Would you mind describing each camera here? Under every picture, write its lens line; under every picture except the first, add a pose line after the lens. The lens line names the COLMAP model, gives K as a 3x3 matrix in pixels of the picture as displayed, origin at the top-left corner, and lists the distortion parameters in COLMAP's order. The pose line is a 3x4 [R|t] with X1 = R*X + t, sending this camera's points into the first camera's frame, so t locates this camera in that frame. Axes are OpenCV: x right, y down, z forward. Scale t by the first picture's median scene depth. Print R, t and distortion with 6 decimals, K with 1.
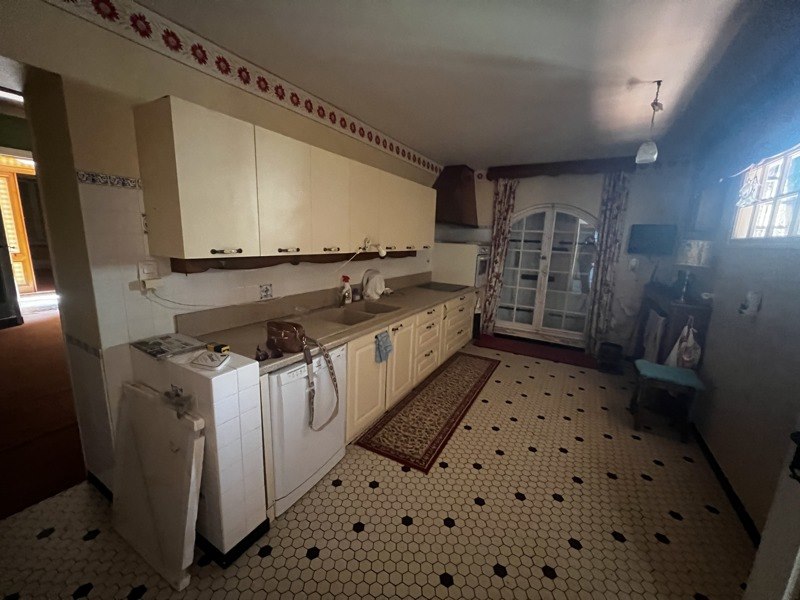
lens RADIAL K [[318.4, 0, 396.6], [0, 318.4, 299.0], [0, 0, 1]] dist [0.000890, 0.000023]
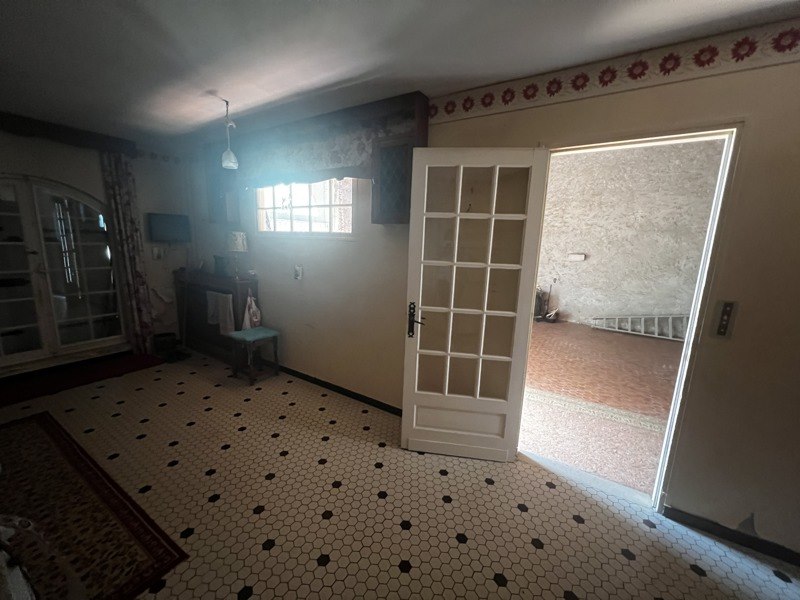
lens RADIAL K [[318.4, 0, 396.6], [0, 318.4, 299.0], [0, 0, 1]] dist [0.000890, 0.000023]
pose [[0.048346, -0.215350, 0.975339, -0.249752], [0.159733, 0.965581, 0.205278, -0.055298], [-0.985976, 0.145870, 0.081080, 0.195977]]
